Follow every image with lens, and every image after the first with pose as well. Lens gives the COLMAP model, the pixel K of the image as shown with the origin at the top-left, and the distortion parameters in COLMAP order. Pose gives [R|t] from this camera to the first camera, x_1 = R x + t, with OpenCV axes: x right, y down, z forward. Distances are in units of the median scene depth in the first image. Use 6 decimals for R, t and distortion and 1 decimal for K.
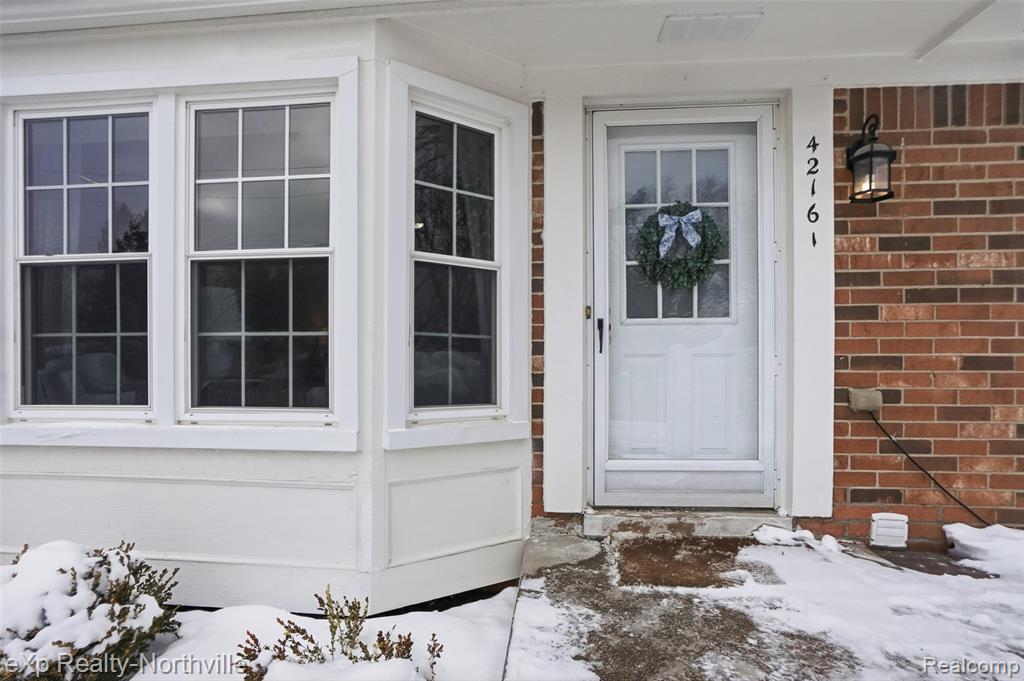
lens RADIAL K [[598.1, 0, 506.4], [0, 598.1, 368.4], [0, 0, 1]] dist [0.002037, 0.000878]
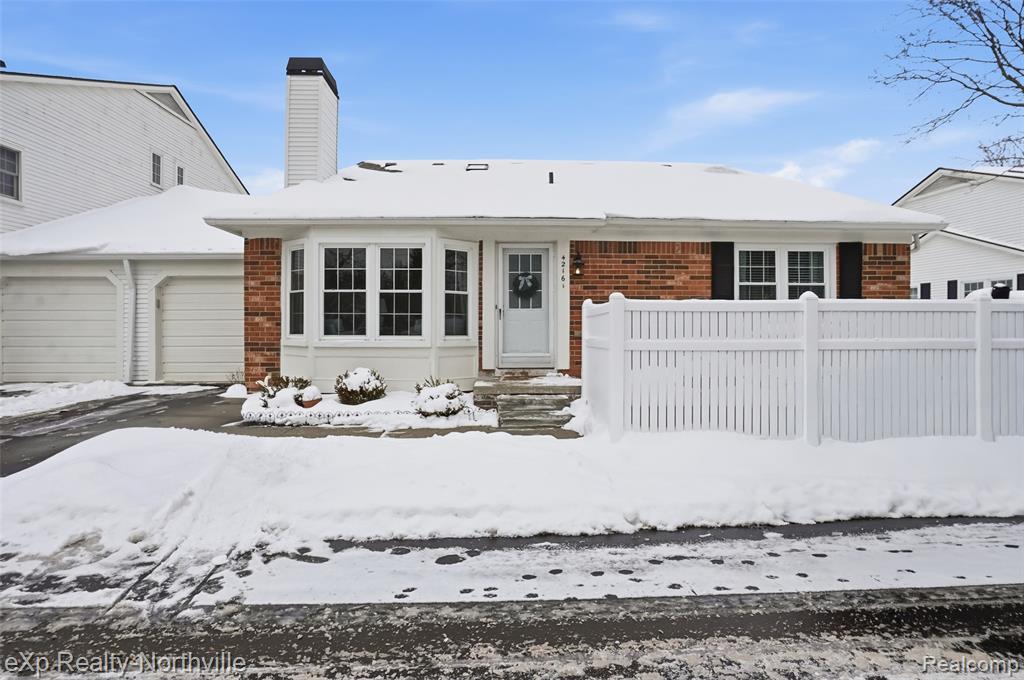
lens RADIAL K [[524.3, 0, 506.9], [0, 524.3, 333.2], [0, 0, 1]] dist [-0.042294, 0.023315]
pose [[0.994044, 0.001038, 0.108977, -0.116406], [-0.001632, 0.999984, 0.005362, 0.031598], [-0.108969, -0.005508, 0.994030, -1.855193]]
